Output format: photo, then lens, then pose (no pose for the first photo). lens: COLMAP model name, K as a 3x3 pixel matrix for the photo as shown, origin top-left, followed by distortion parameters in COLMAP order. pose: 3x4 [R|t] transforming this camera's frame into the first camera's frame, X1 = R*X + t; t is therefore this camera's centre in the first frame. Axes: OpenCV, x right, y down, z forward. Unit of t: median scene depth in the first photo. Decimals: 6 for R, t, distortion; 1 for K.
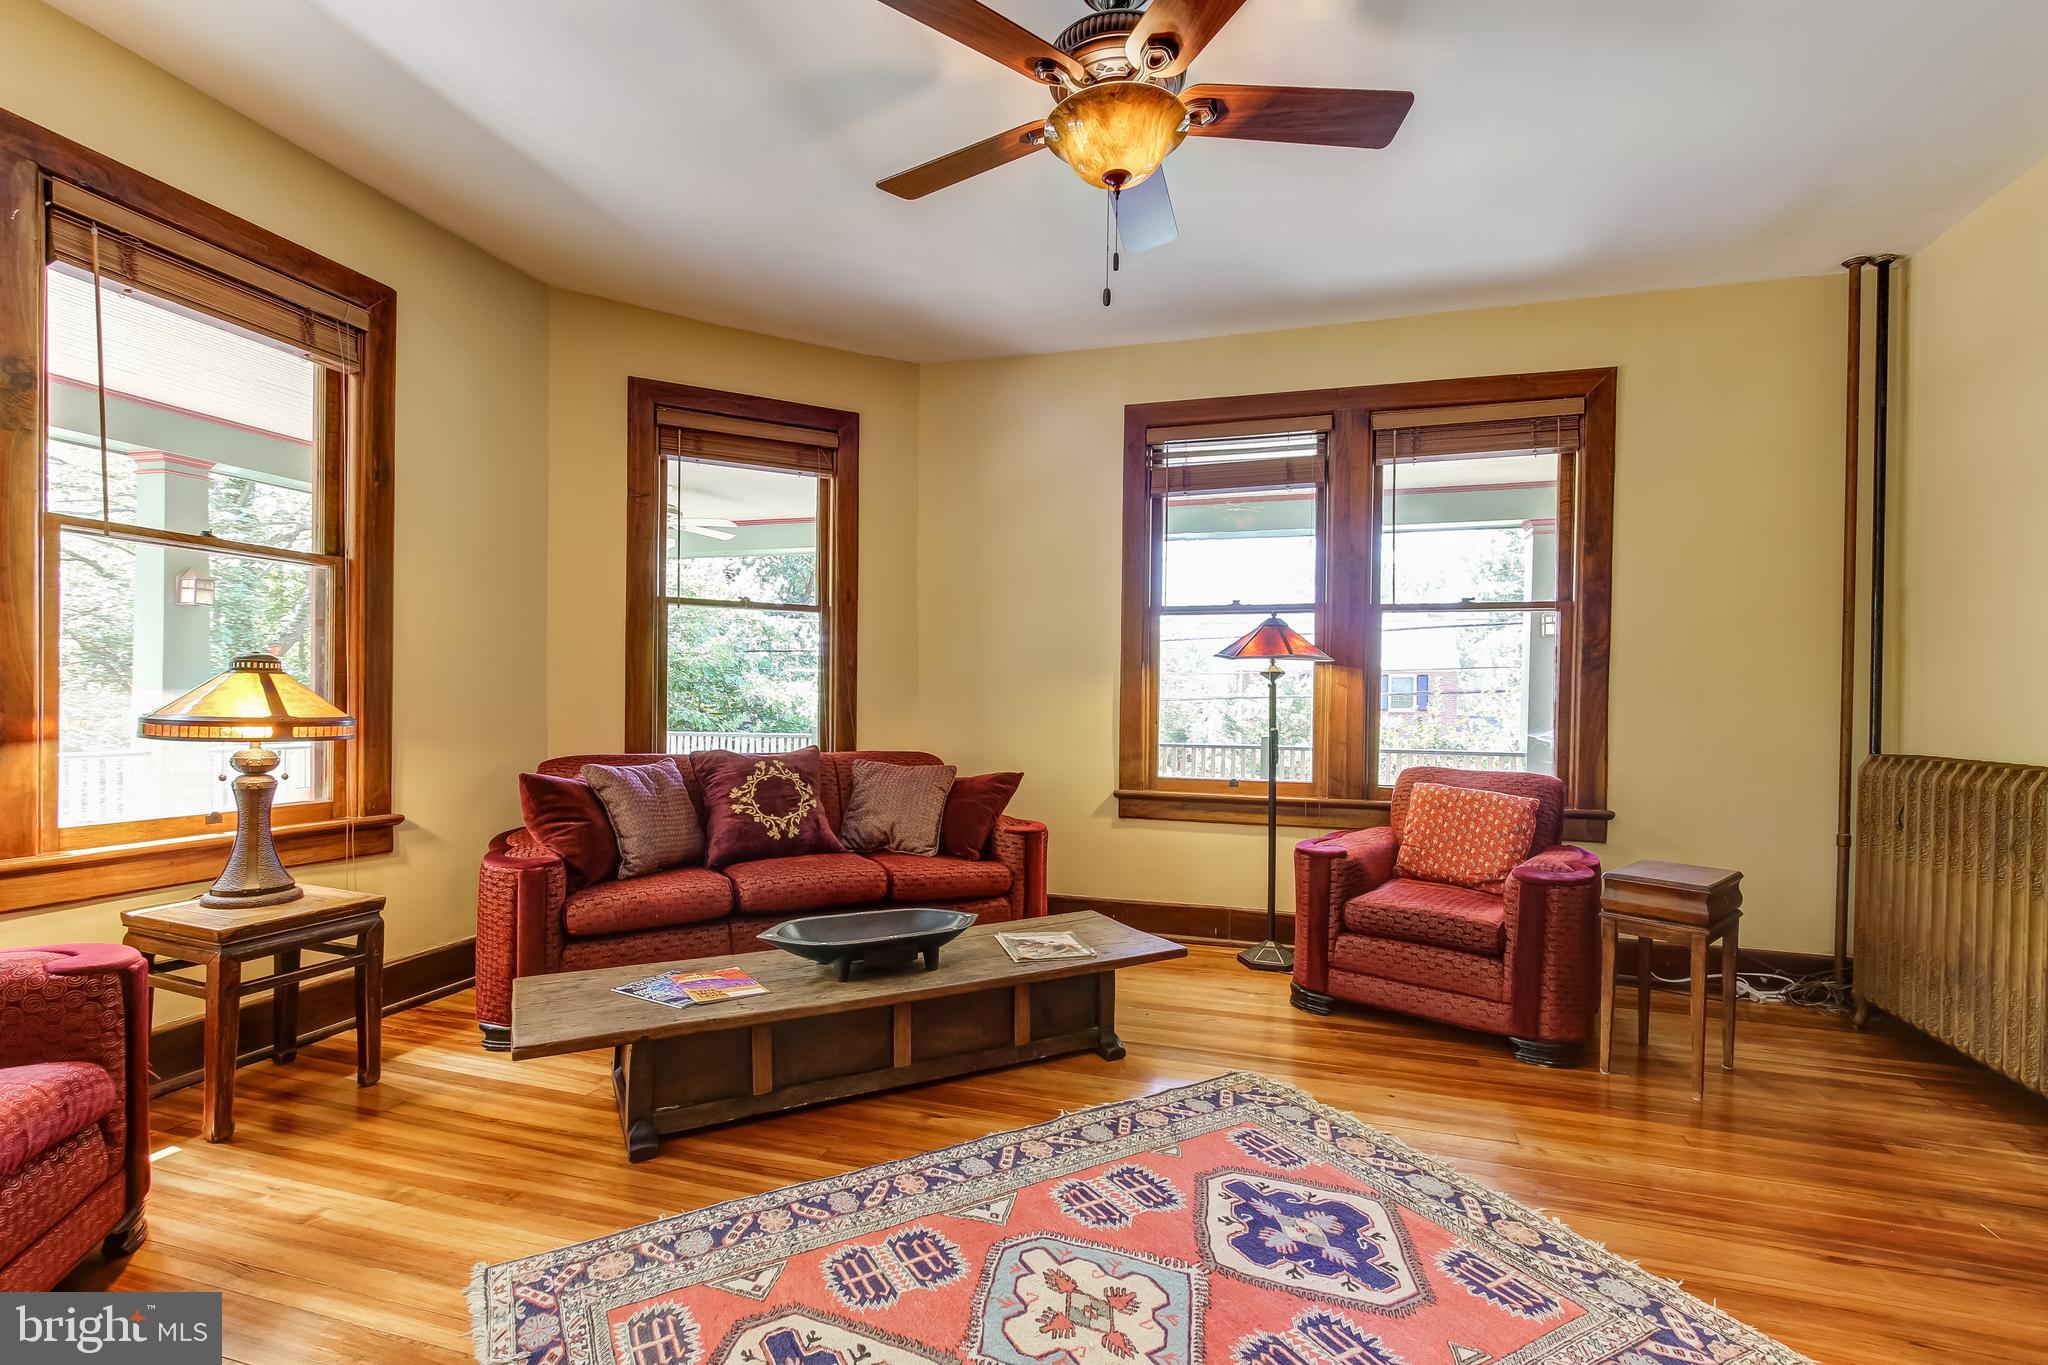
lens RADIAL K [[941.8, 0, 1010.5], [0, 941.8, 710.2], [0, 0, 1]] dist [0.000475, 0.002255]
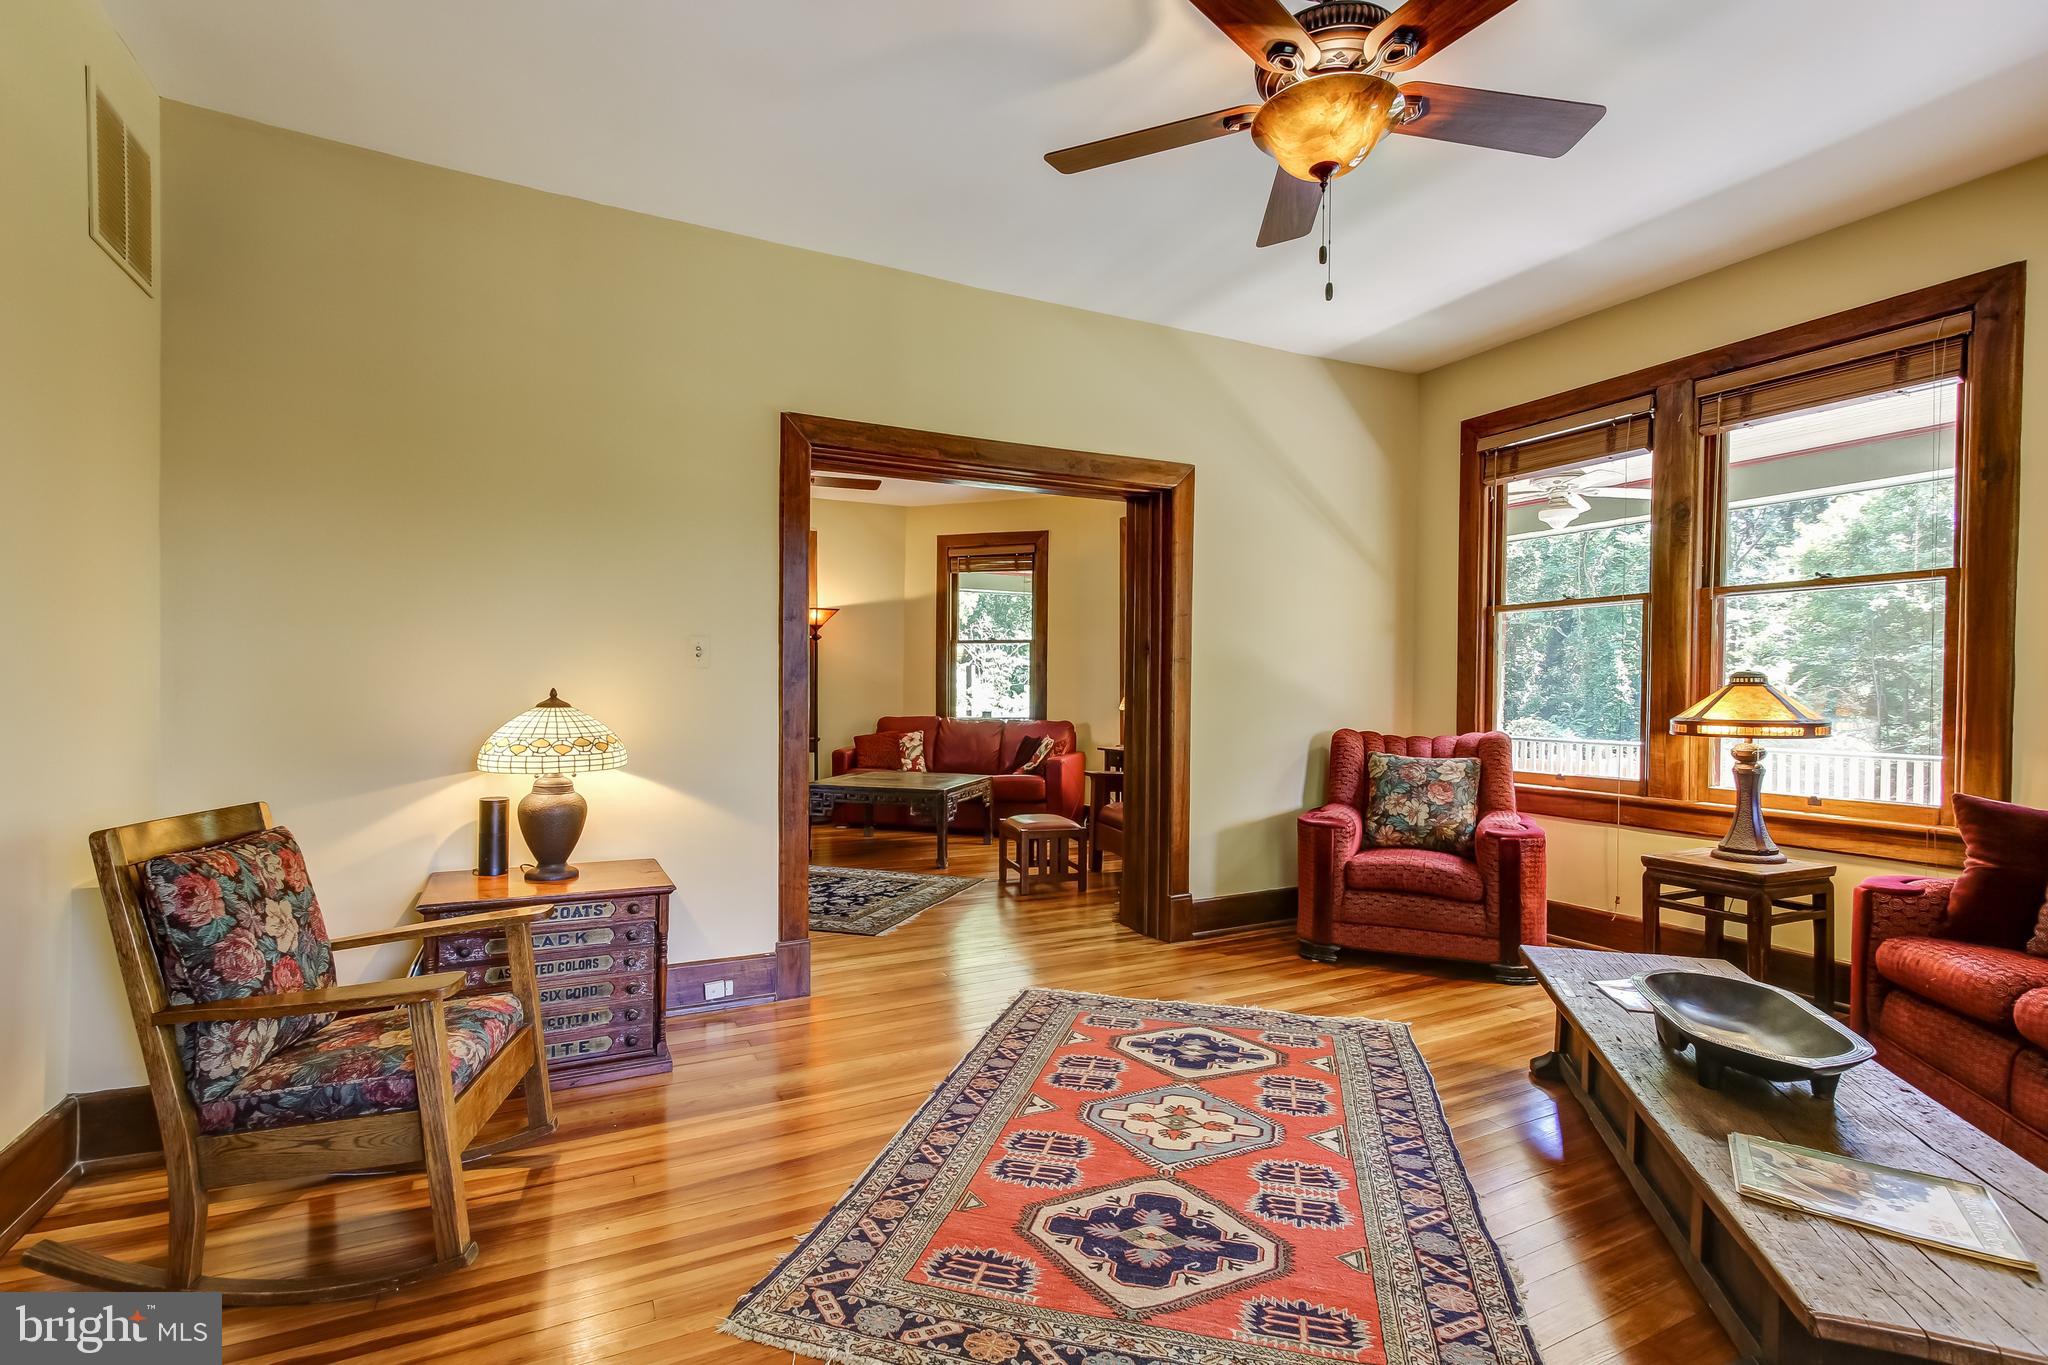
lens RADIAL K [[941.8, 0, 1007.6], [0, 941.8, 697.9], [0, 0, 1]] dist [0.000475, 0.002255]
pose [[-0.717195, -0.011502, -0.696778, 0.884522], [-0.023565, 0.999692, 0.007754, -0.009248], [0.696474, 0.021980, -0.717245, 1.270478]]
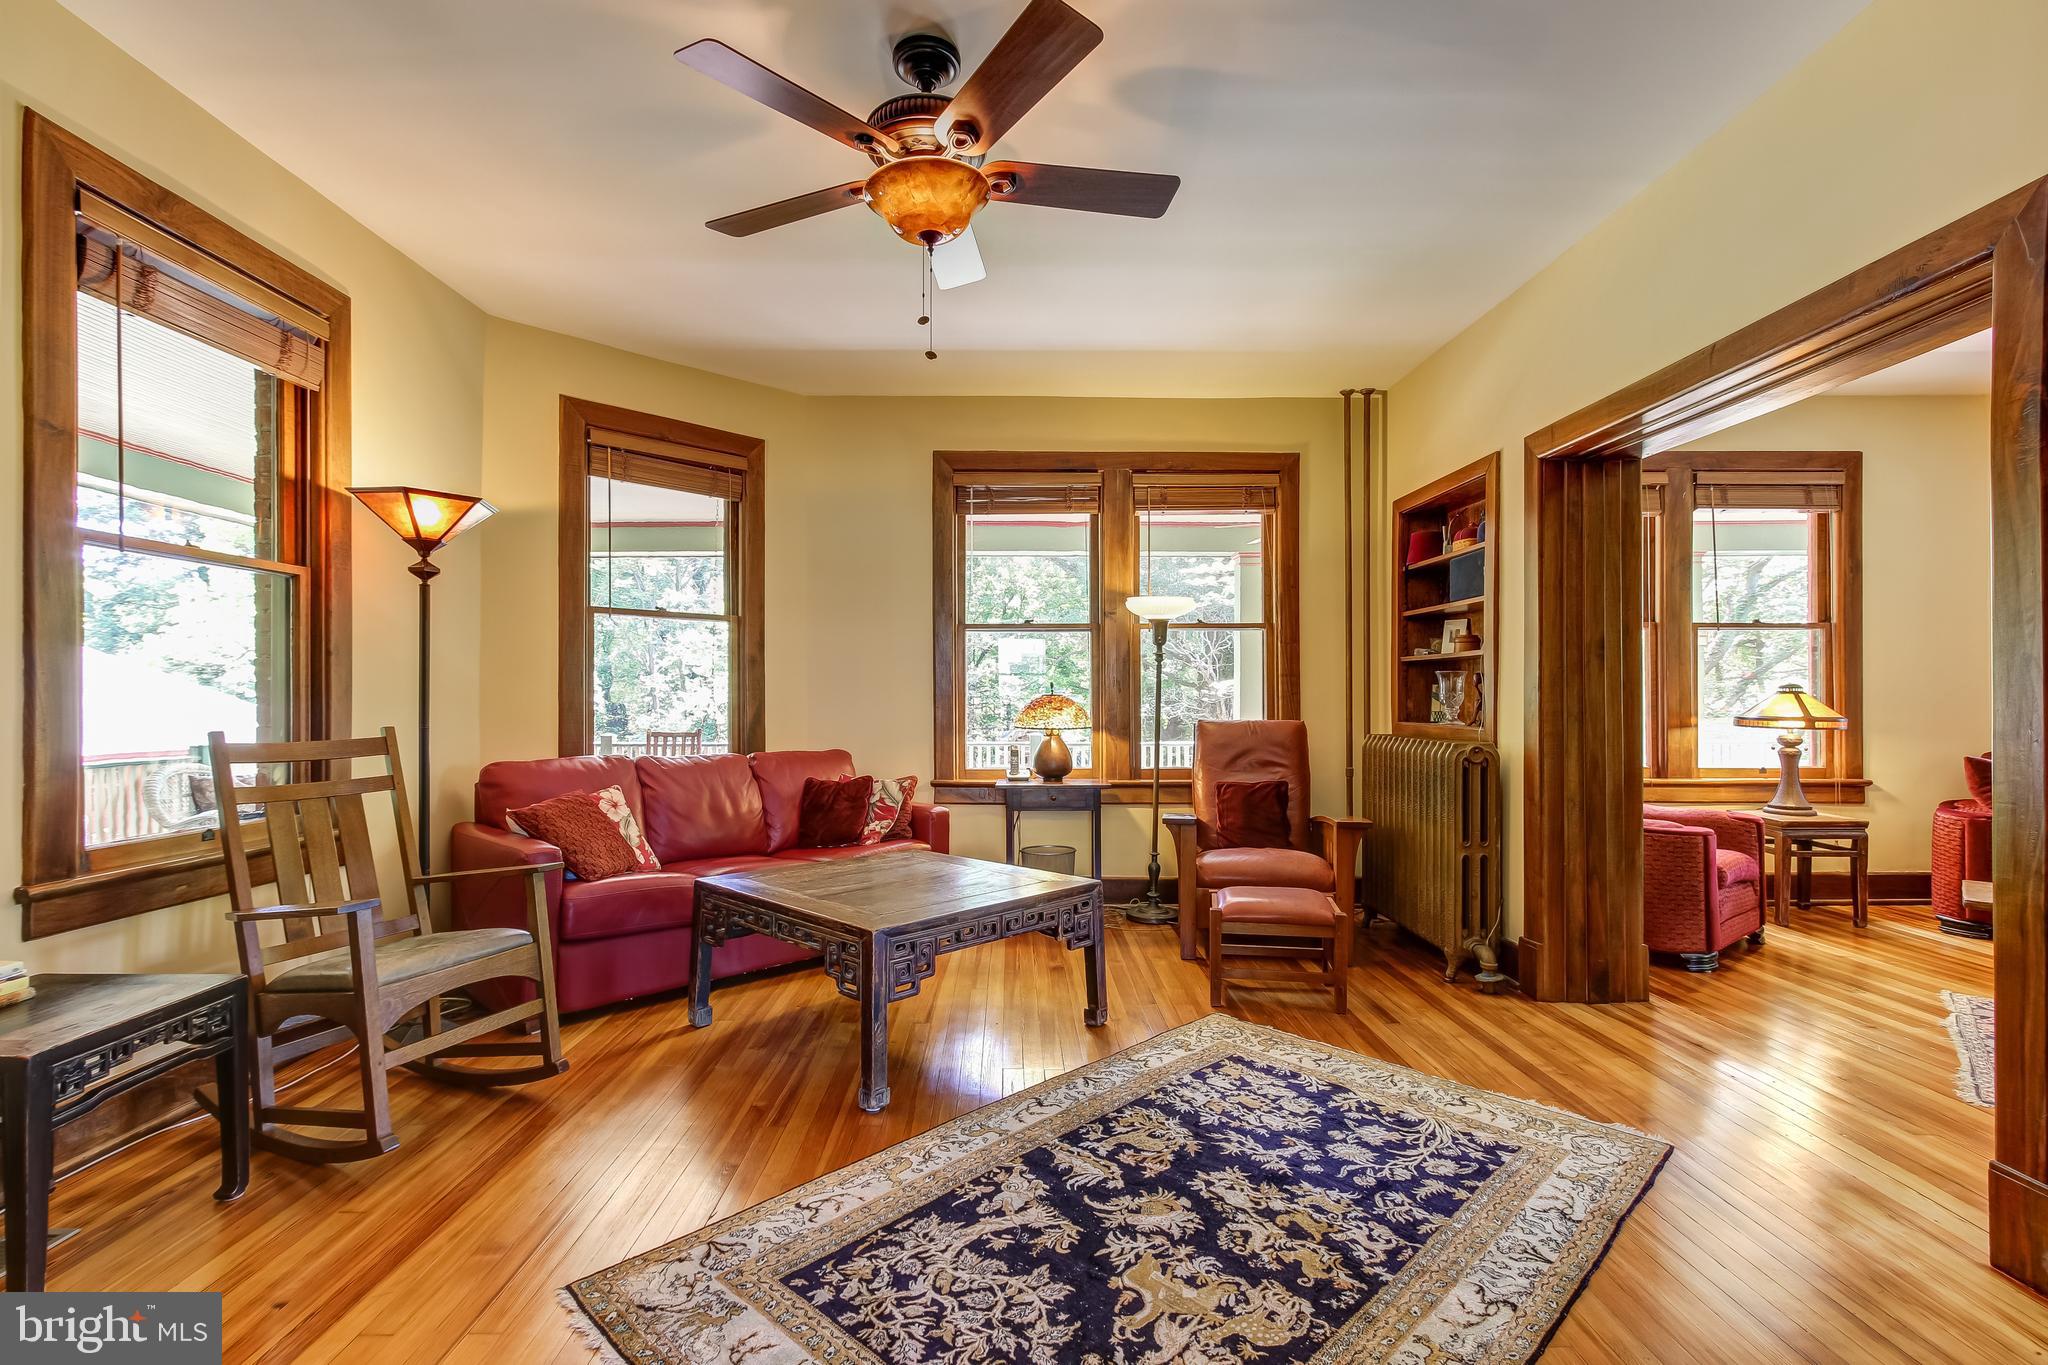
lens RADIAL K [[941.8, 0, 1025.4], [0, 941.8, 698.6], [0, 0, 1]] dist [0.000475, 0.002255]
pose [[0.309184, -0.018068, -0.950831, 0.552878], [-0.004931, 0.999776, -0.020601, 0.017620], [0.950990, 0.011058, 0.309025, -1.097814]]
